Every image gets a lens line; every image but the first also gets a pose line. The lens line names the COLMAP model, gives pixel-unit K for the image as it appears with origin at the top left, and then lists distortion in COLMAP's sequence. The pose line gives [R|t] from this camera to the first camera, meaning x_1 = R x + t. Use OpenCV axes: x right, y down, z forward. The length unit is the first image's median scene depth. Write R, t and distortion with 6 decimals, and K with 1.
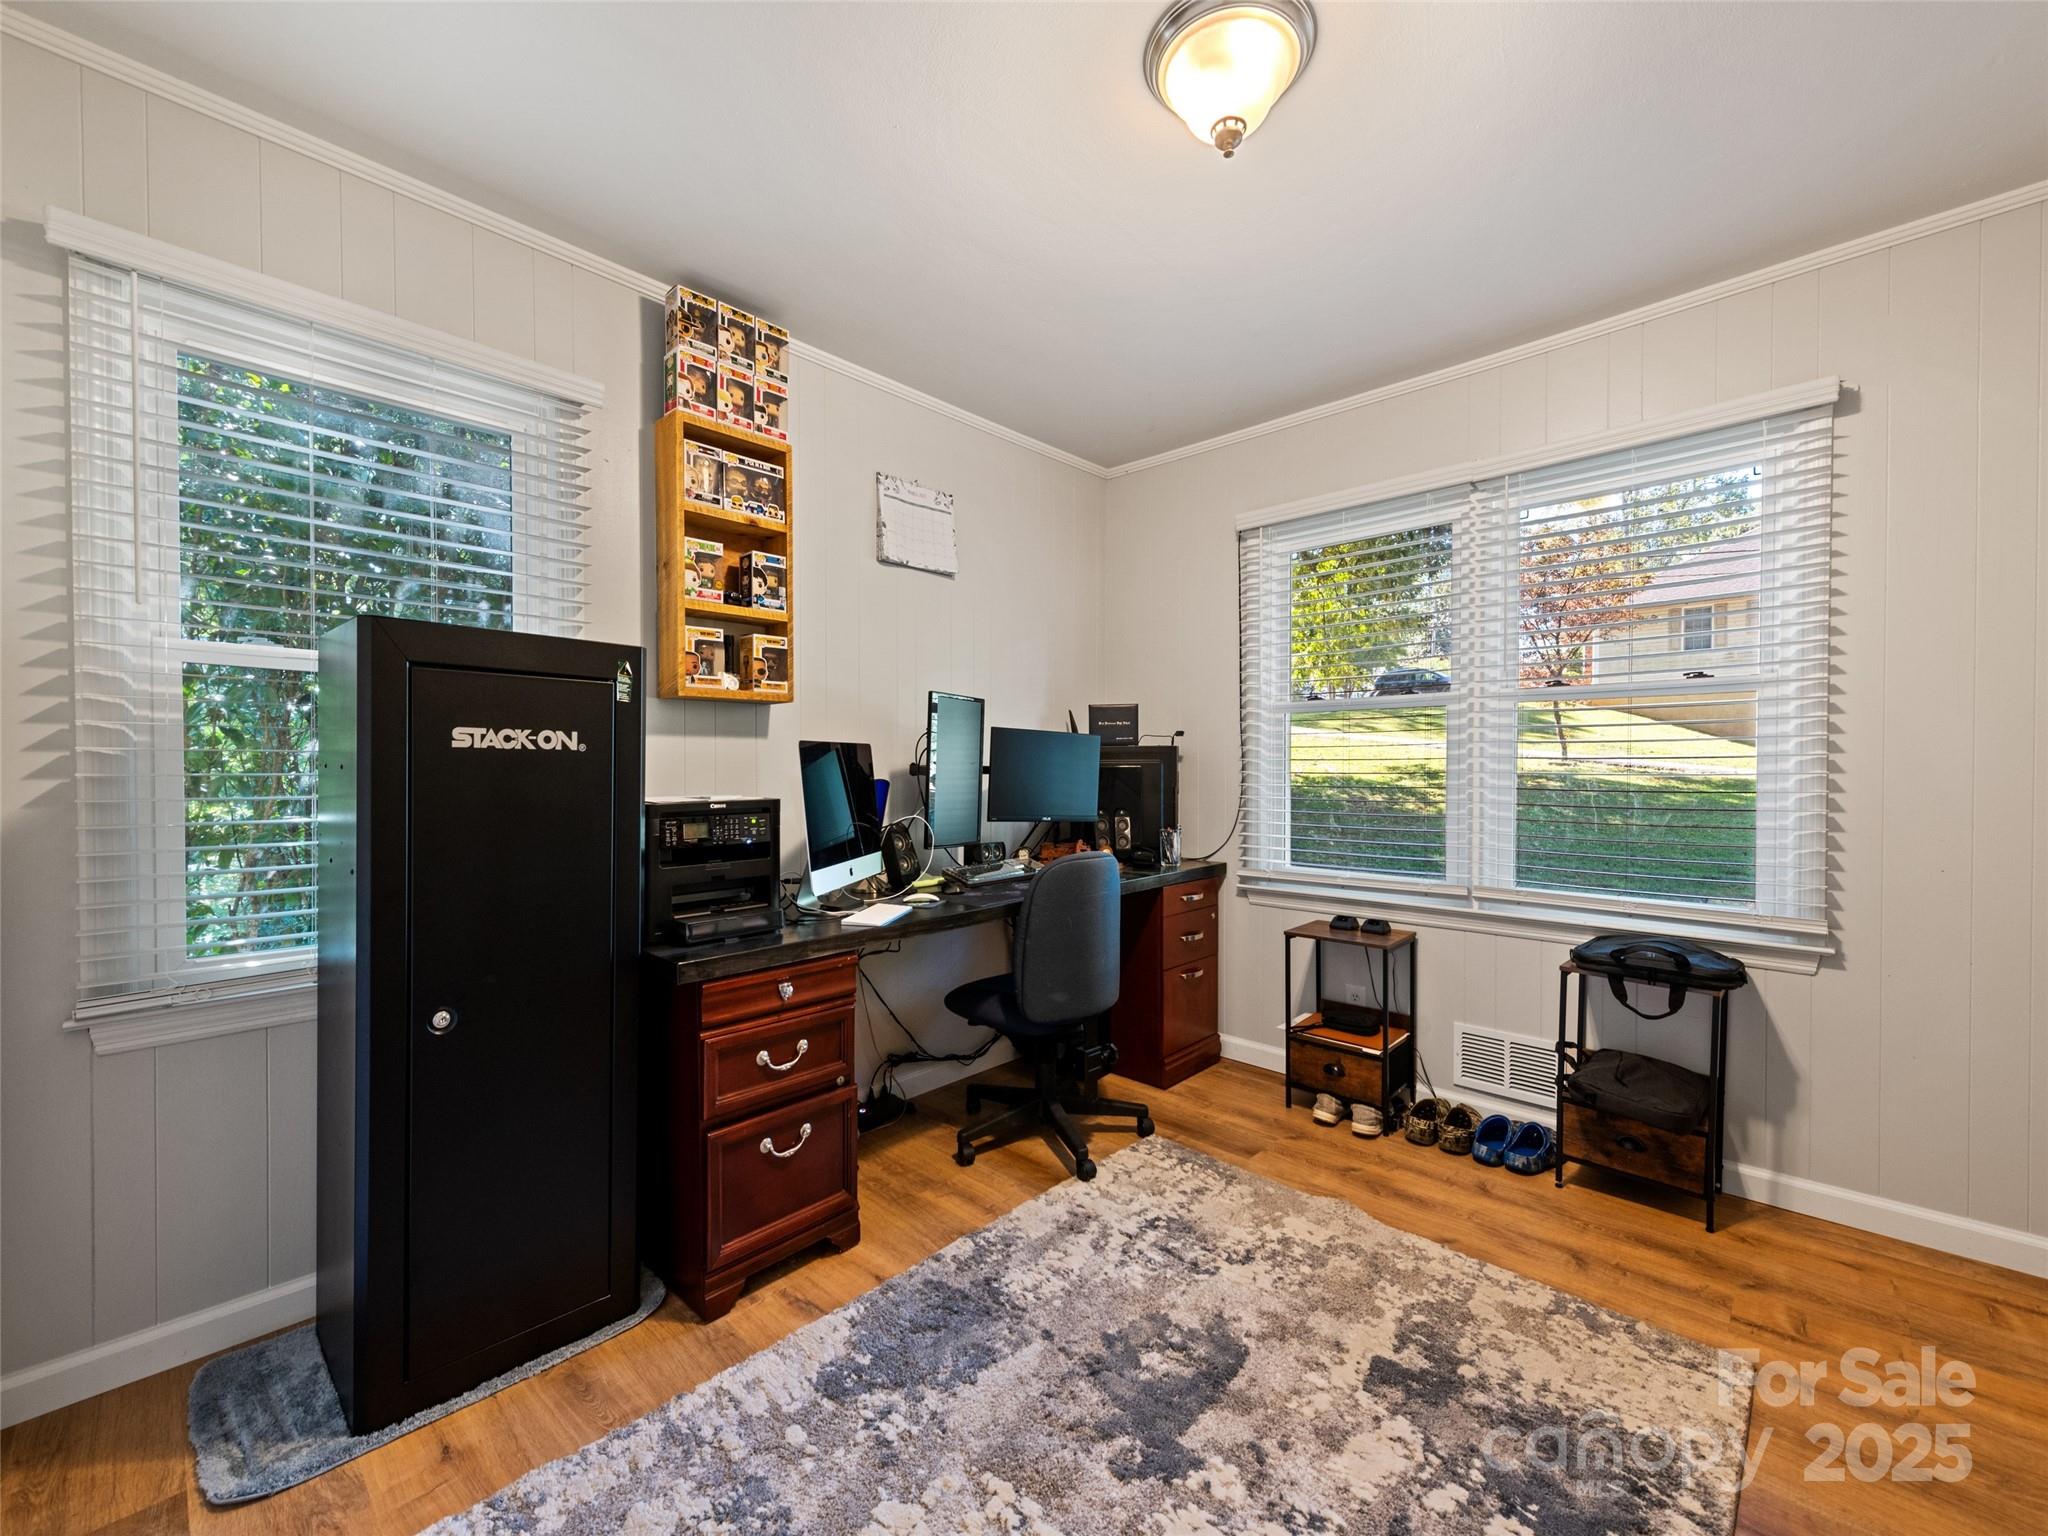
lens RADIAL K [[821.9, 0, 1024.0], [0, 821.9, 768.0], [0, 0, 1]] dist [0.007661, -0.000506]
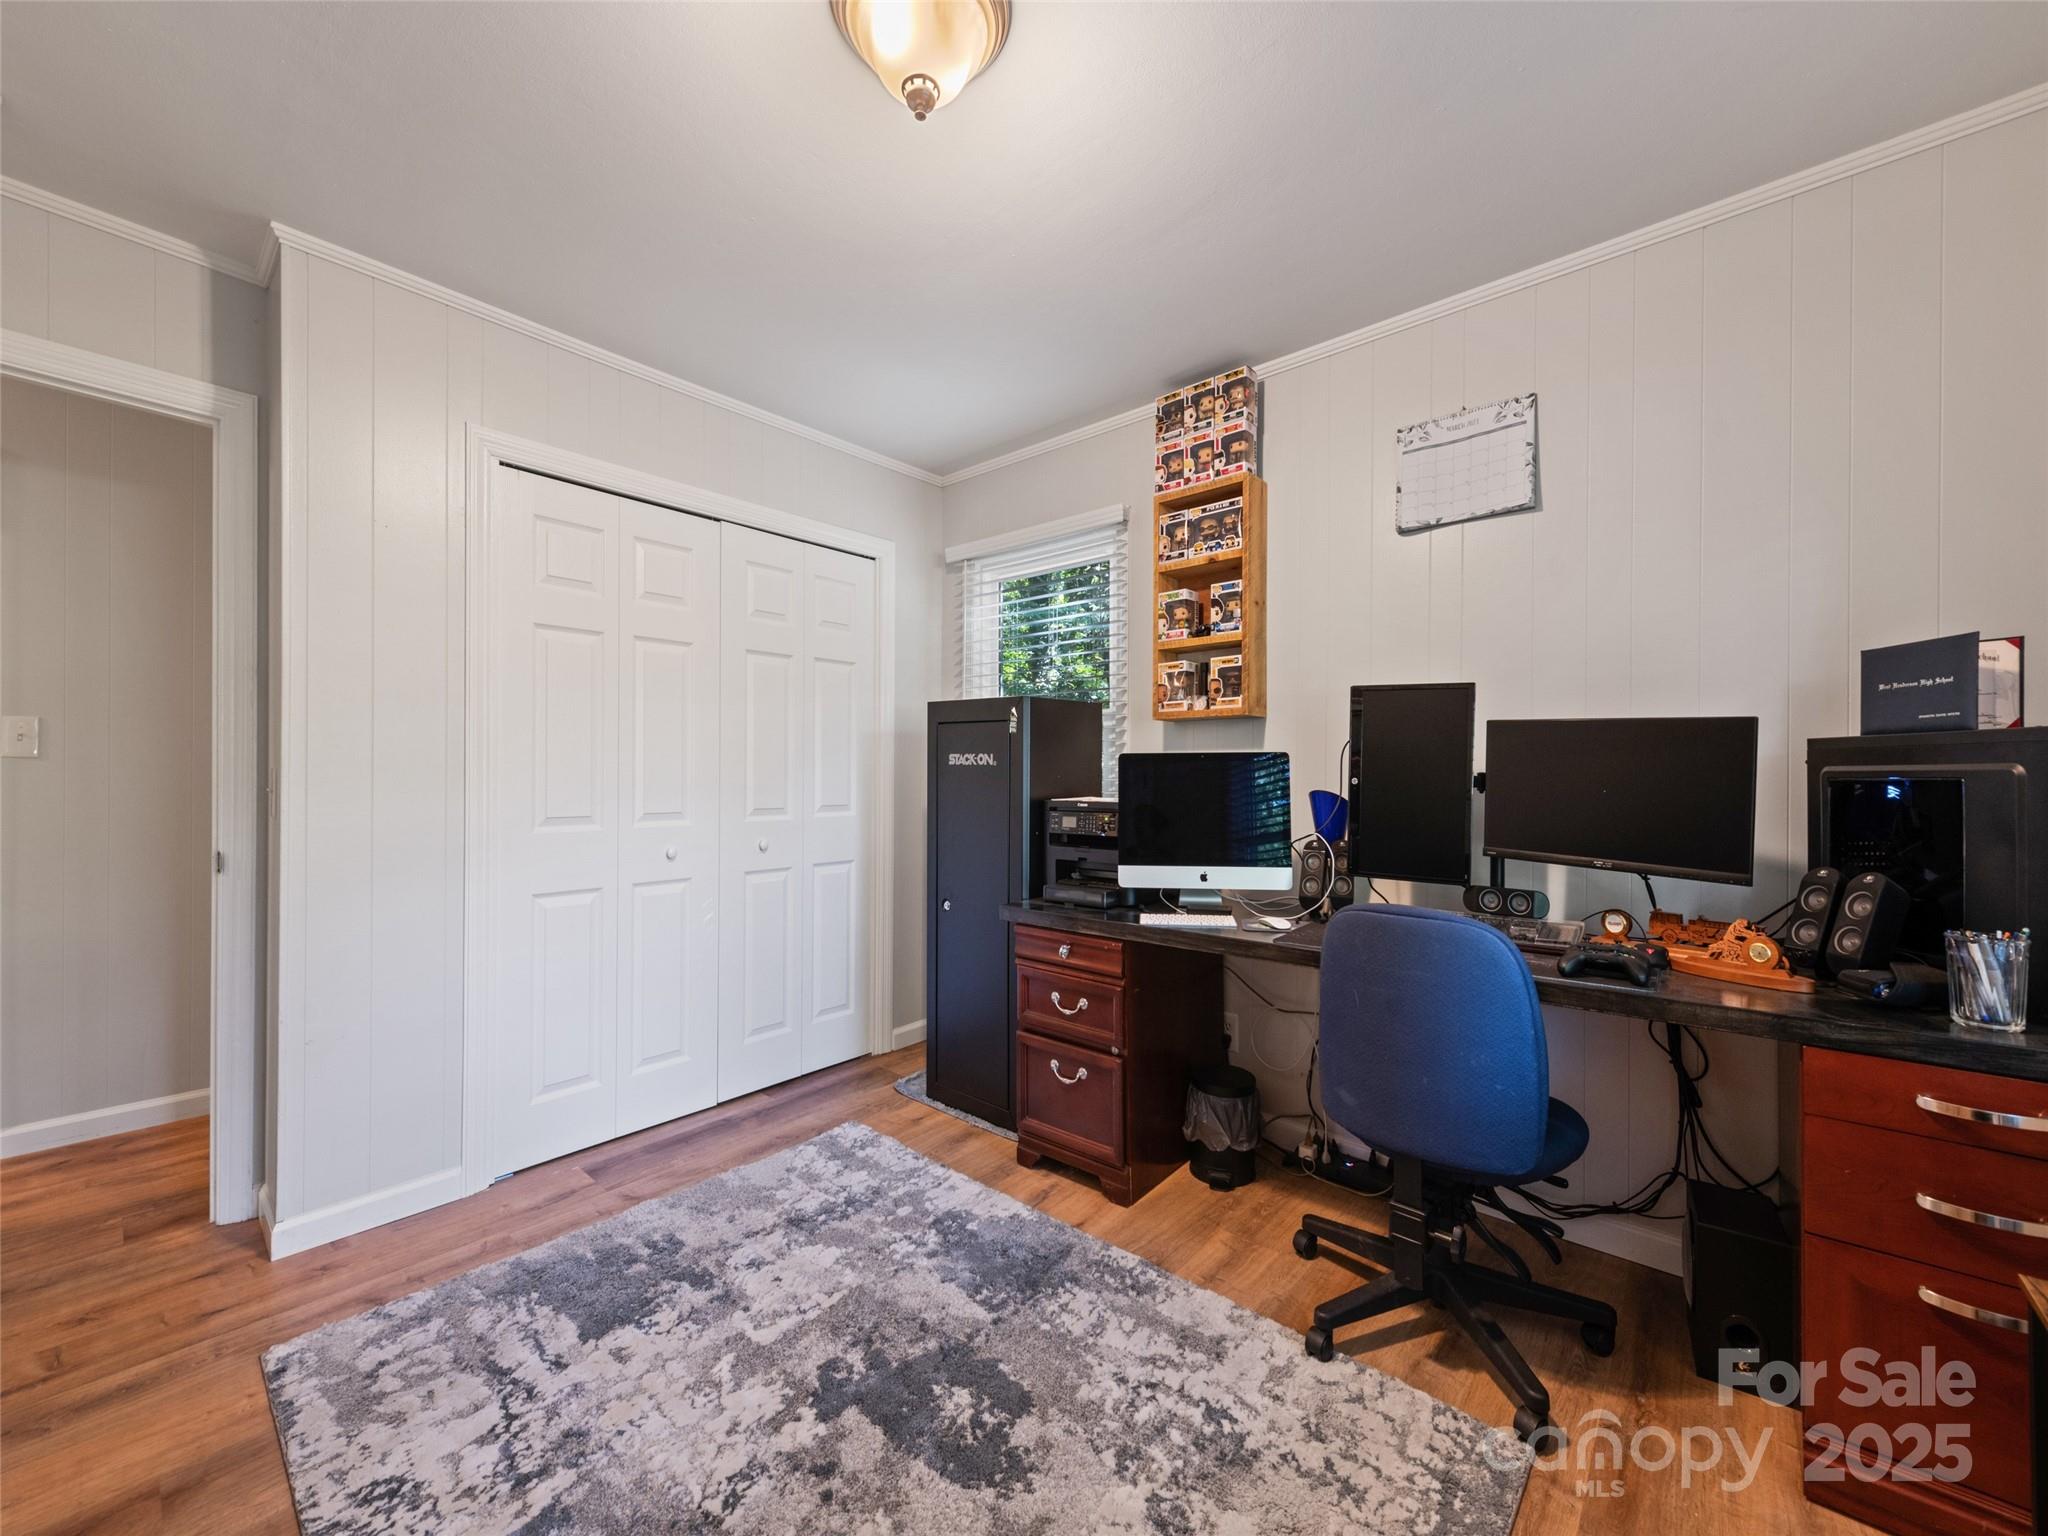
lens RADIAL K [[775.3, 0, 1024.0], [0, 775.3, 768.0], [0, 0, 1]] dist [0.006459, -0.000377]
pose [[0.062839, -0.010224, -0.997971, 0.832219], [-0.006393, 0.999923, -0.010647, 0.000421], [0.998003, 0.007049, 0.062769, 0.791413]]
